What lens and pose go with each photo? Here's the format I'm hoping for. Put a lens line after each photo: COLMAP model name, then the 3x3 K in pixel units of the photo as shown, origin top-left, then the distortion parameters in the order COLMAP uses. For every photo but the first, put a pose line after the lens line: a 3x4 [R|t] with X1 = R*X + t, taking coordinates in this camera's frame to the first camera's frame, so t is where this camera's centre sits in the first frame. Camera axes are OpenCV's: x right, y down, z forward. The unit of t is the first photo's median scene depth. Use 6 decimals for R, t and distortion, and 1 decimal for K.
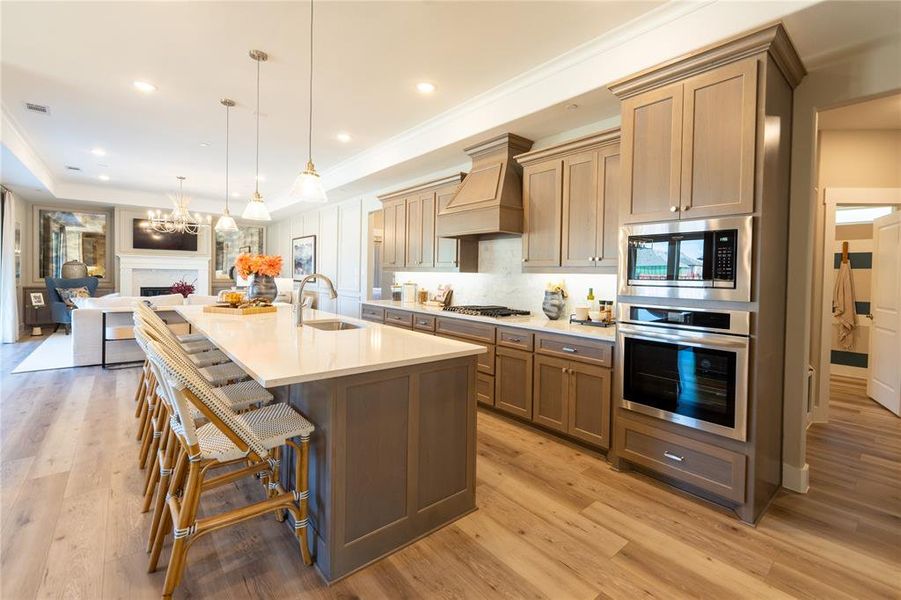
lens RADIAL K [[389.1, 0, 478.6], [0, 389.1, 279.2], [0, 0, 1]] dist [0.002273, -0.000377]
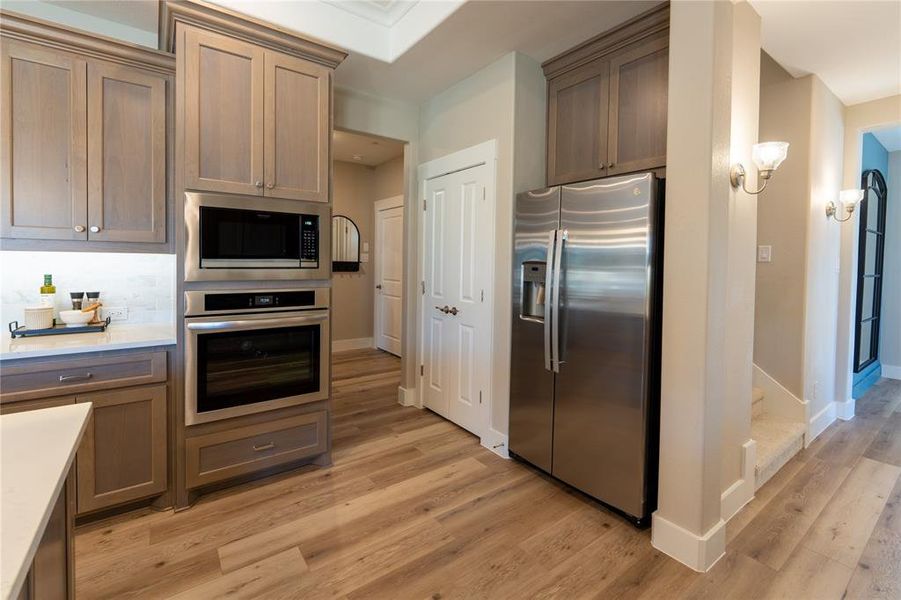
lens RADIAL K [[402.0, 0, 449.7], [0, 402.0, 267.8], [0, 0, 1]] dist [0.000102, -0.000059]
pose [[0.102709, -0.034974, 0.994096, -0.298963], [-0.001578, 0.999375, 0.035323, -0.011919], [-0.994710, -0.005196, 0.102590, 0.327295]]
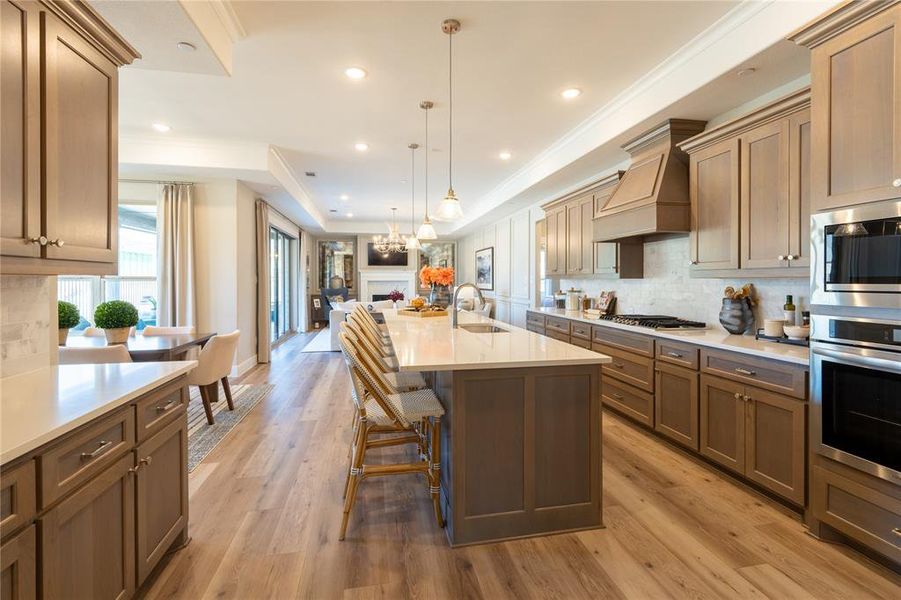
lens RADIAL K [[395.8, 0, 451.2], [0, 395.8, 279.4], [0, 0, 1]] dist [0.000903, -0.000243]
pose [[0.858677, -0.020487, -0.512108, 0.124468], [0.010763, 0.999701, -0.021947, 0.001443], [0.512405, 0.013334, 0.858641, -0.020167]]
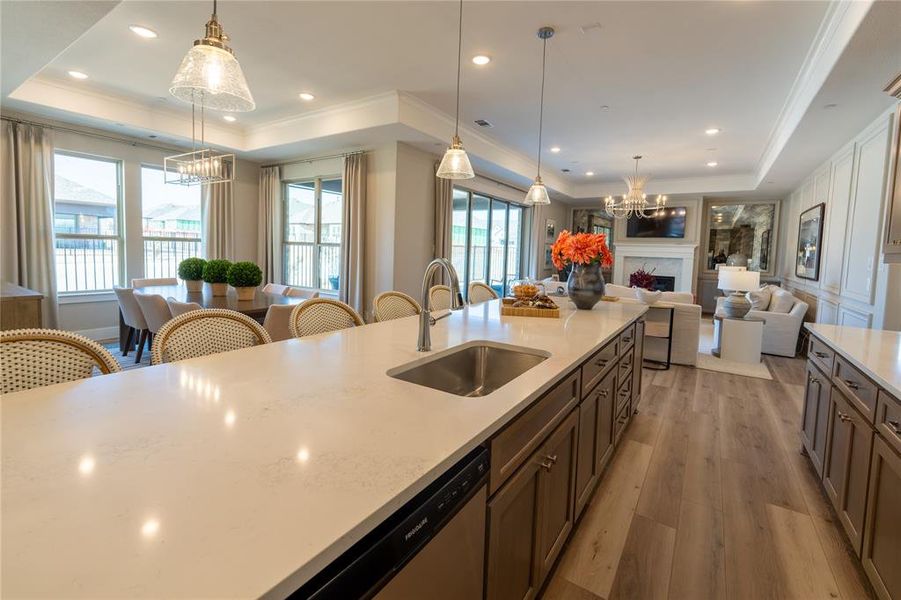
lens RADIAL K [[395.8, 0, 451.2], [0, 395.8, 279.4], [0, 0, 1]] dist [0.000903, -0.000243]
pose [[0.252432, 0.060825, -0.965701, 0.099181], [-0.038428, 0.997865, 0.052806, -0.012373], [0.966851, 0.023780, 0.254231, 0.808568]]
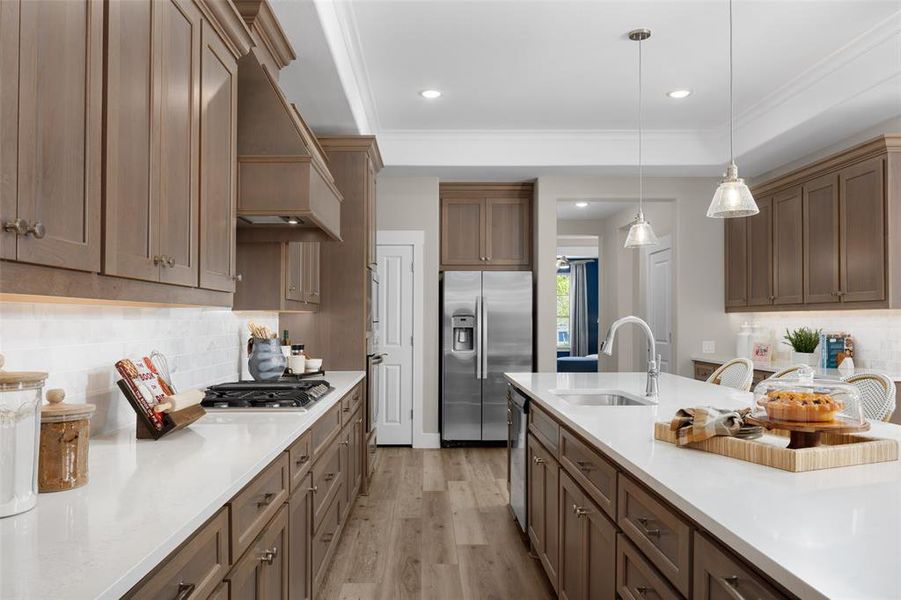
lens RADIAL K [[689.3, 0, 450.5], [0, 689.3, 300.0], [0, 0, 1]] dist [0.000741, -0.000392]
pose [[-0.761739, -0.003497, 0.647874, -0.876179], [-0.008066, 0.999959, -0.004086, -0.036434], [-0.647833, -0.008338, -0.761736, 1.904985]]
